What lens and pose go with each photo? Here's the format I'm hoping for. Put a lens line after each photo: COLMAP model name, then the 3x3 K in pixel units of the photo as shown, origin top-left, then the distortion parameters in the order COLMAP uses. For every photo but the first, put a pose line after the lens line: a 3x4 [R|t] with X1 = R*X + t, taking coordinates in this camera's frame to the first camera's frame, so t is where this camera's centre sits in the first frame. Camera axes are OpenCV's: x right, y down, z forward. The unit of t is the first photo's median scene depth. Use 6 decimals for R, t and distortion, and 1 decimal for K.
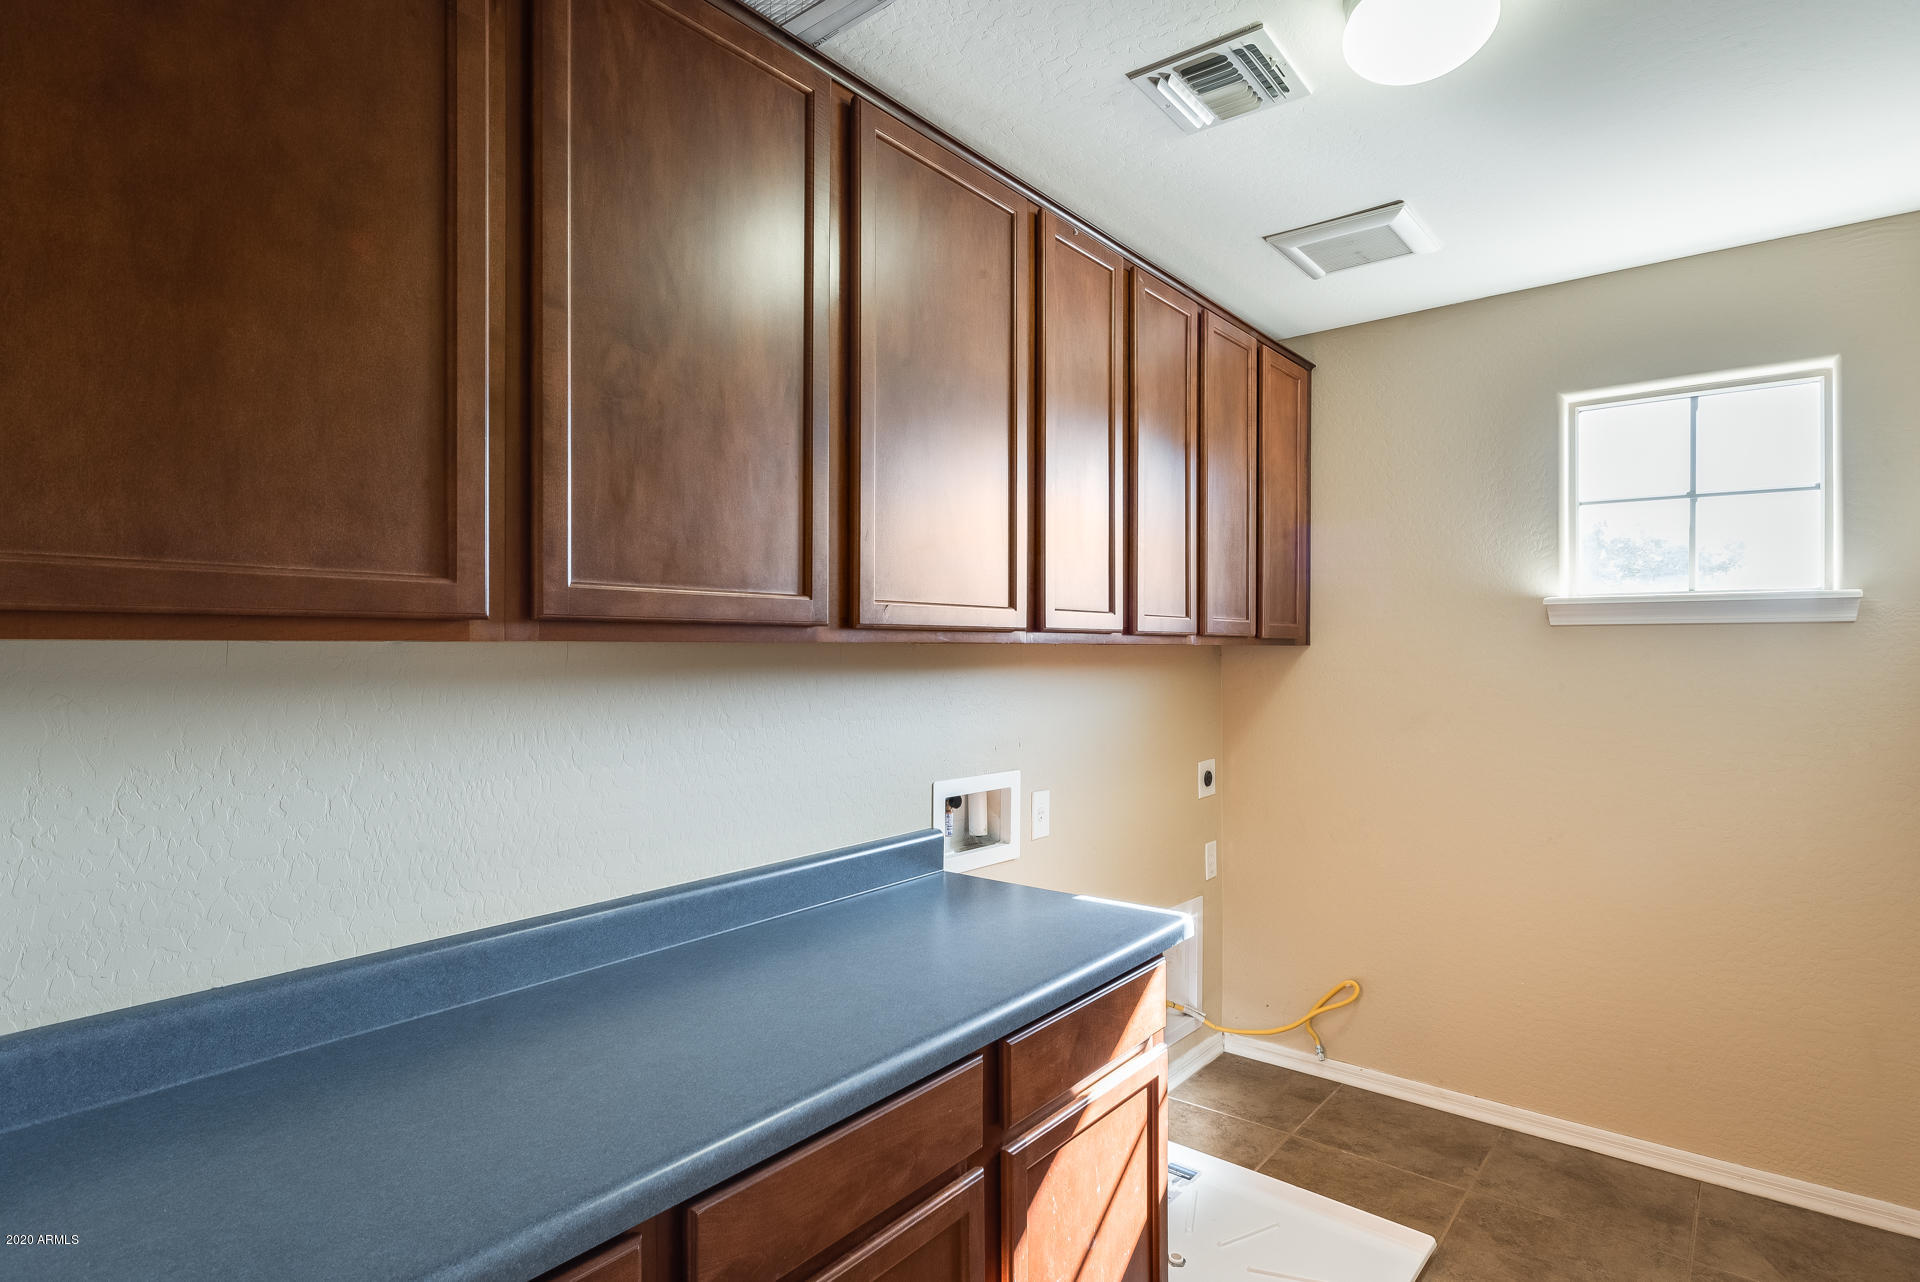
lens RADIAL K [[816.5, 0, 968.7], [0, 816.5, 636.5], [0, 0, 1]] dist [0.015234, -0.000123]
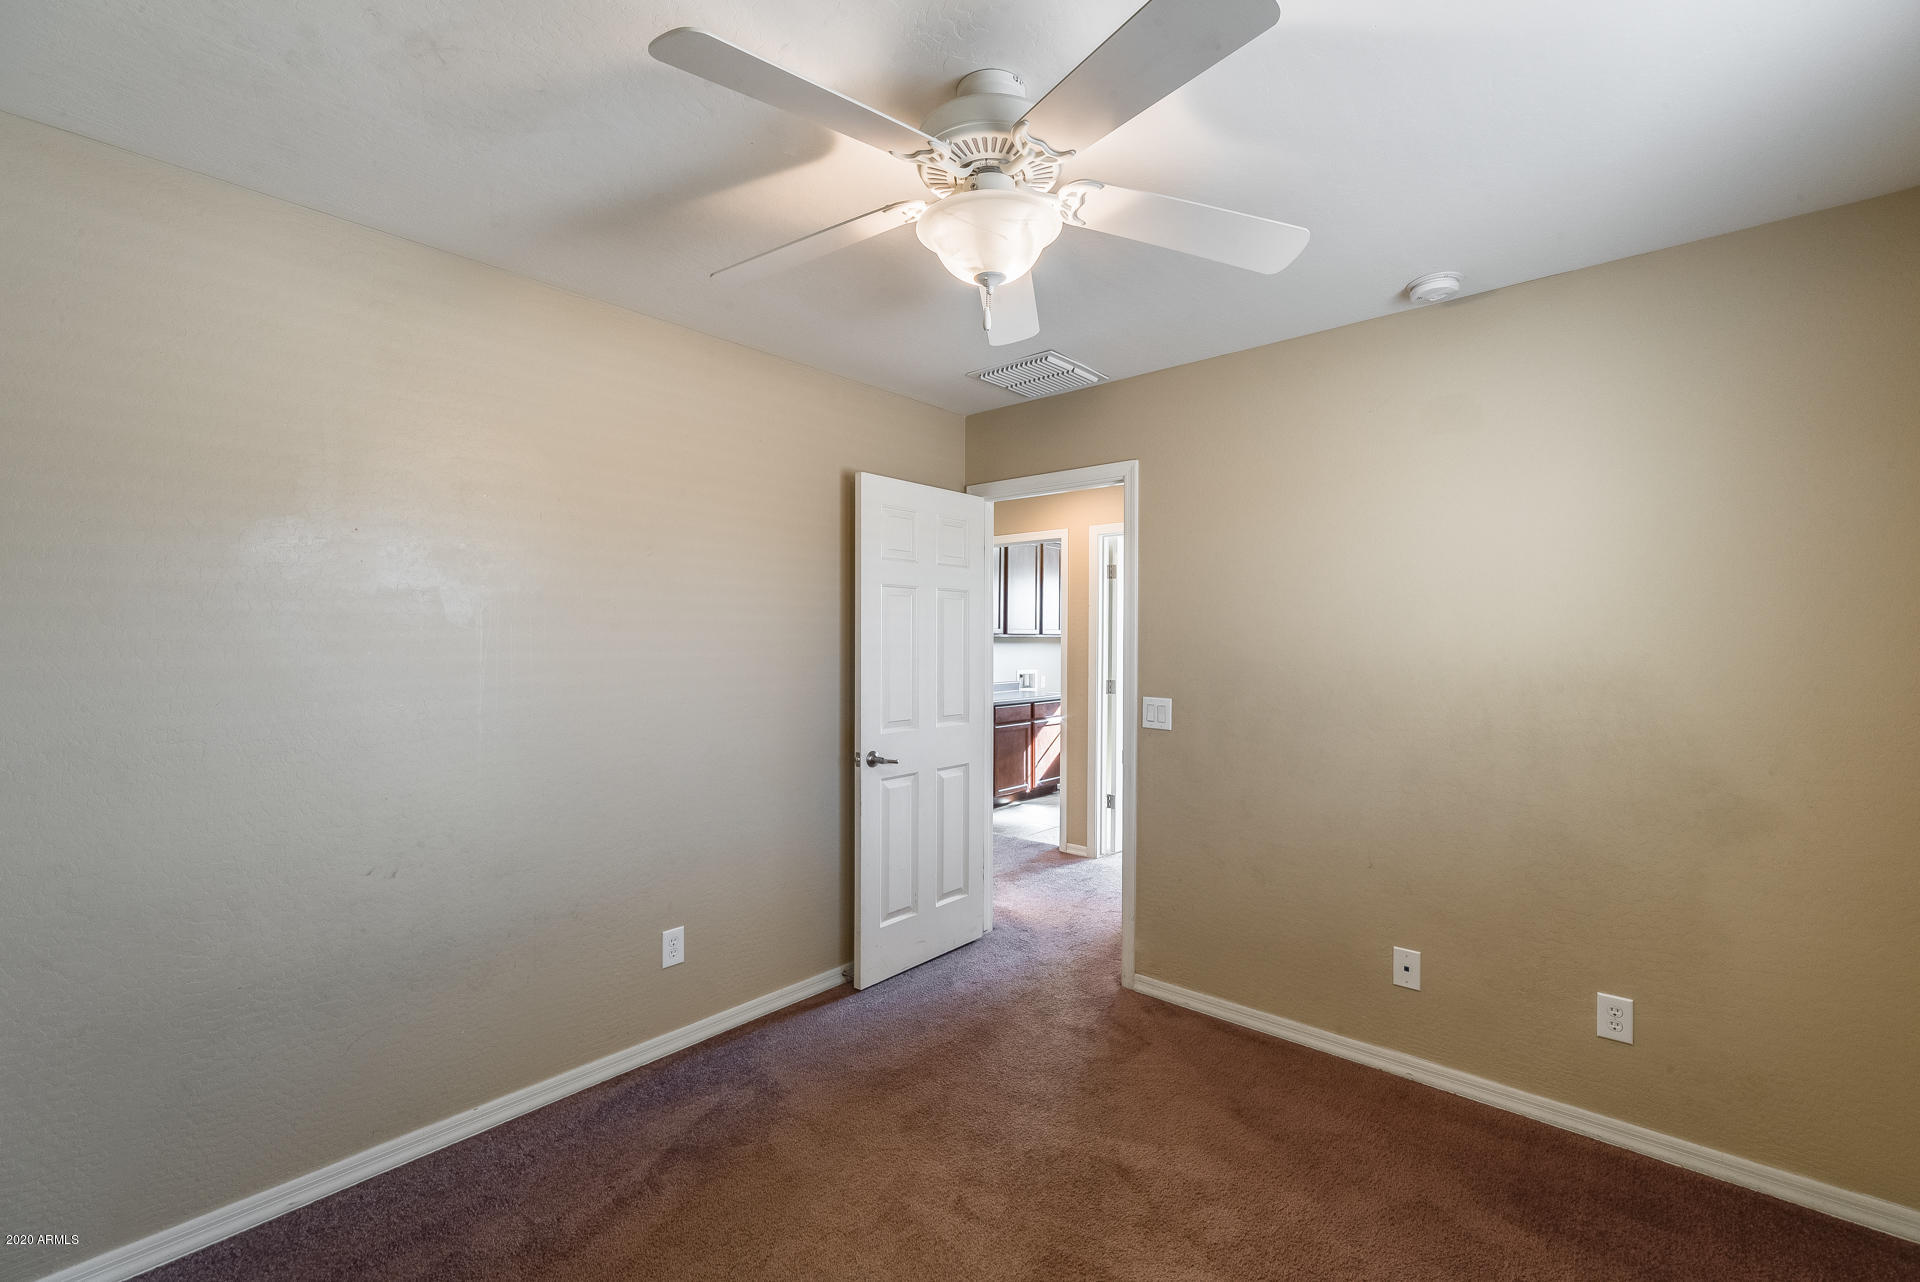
lens RADIAL K [[816.5, 0, 968.7], [0, 816.5, 636.5], [0, 0, 1]] dist [0.015234, -0.000123]
pose [[0.999529, 0.002454, -0.030593, -0.167406], [-0.001846, 0.999800, 0.019894, -0.079859], [0.030636, -0.019828, 0.999334, -3.304465]]
